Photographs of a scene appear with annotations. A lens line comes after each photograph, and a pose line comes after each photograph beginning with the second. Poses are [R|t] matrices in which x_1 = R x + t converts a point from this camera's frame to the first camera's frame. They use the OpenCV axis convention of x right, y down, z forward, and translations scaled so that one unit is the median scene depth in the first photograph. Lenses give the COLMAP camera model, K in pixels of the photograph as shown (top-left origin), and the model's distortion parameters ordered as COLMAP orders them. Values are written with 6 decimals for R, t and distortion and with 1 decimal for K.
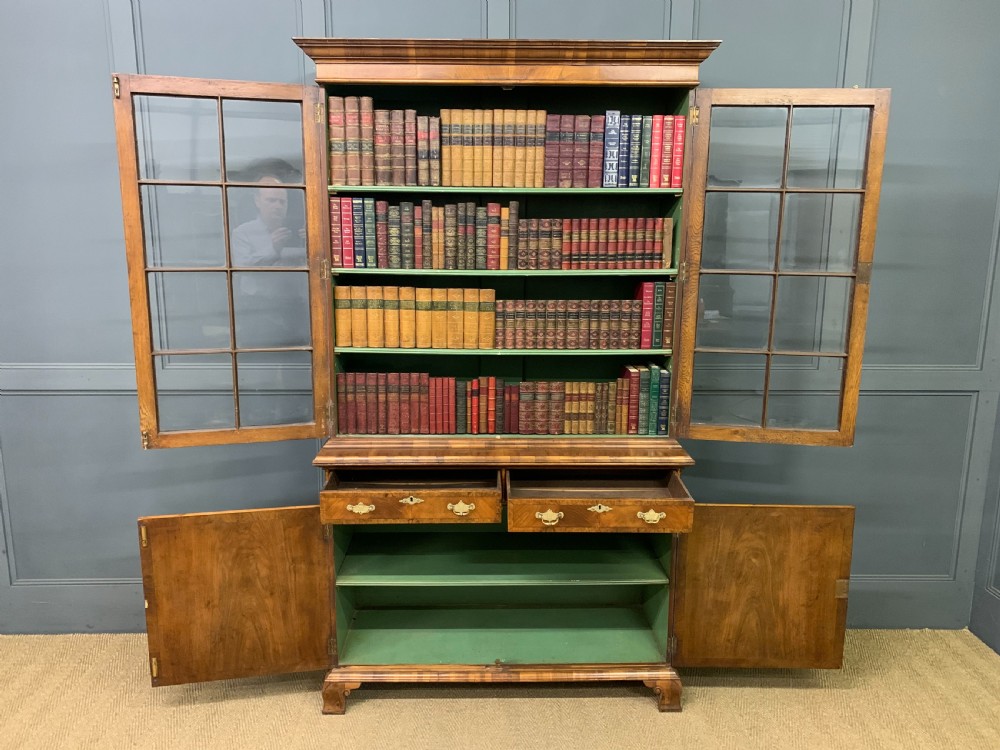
lens RADIAL K [[769.7, 0, 495.4], [0, 769.7, 365.3], [0, 0, 1]] dist [0.063356, -0.063160]
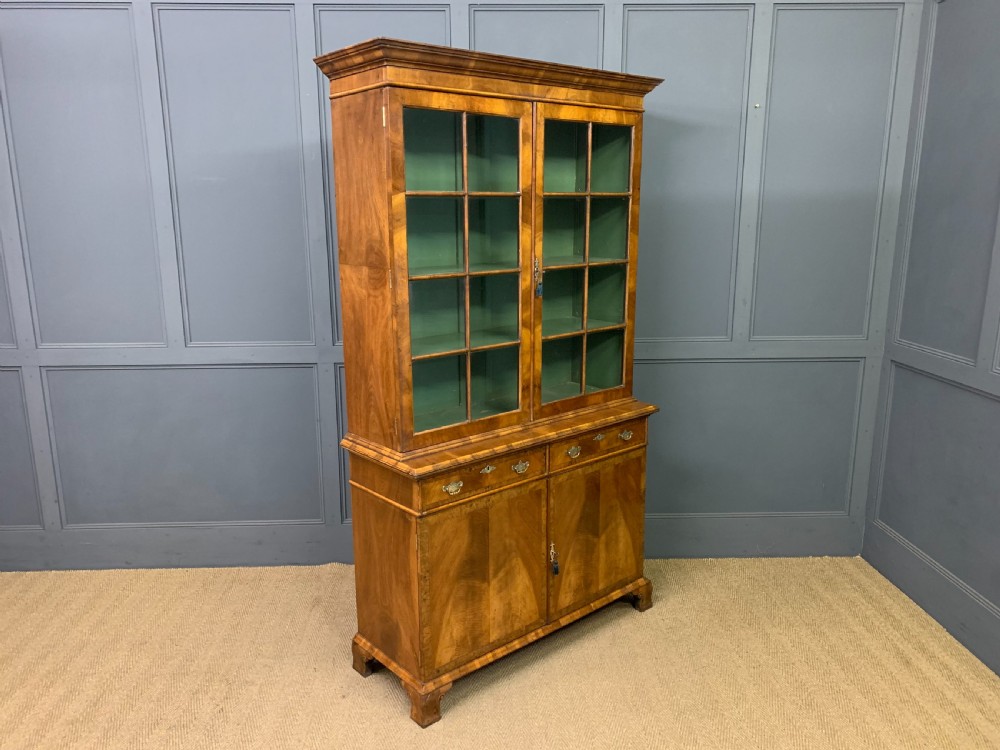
lens RADIAL K [[769.7, 0, 494.8], [0, 769.7, 380.1], [0, 0, 1]] dist [0.063356, -0.063160]
pose [[0.771836, -0.151493, 0.617510, -0.735918], [0.139987, 0.987858, 0.067378, -0.045297], [-0.620220, 0.034439, 0.783672, 0.163008]]
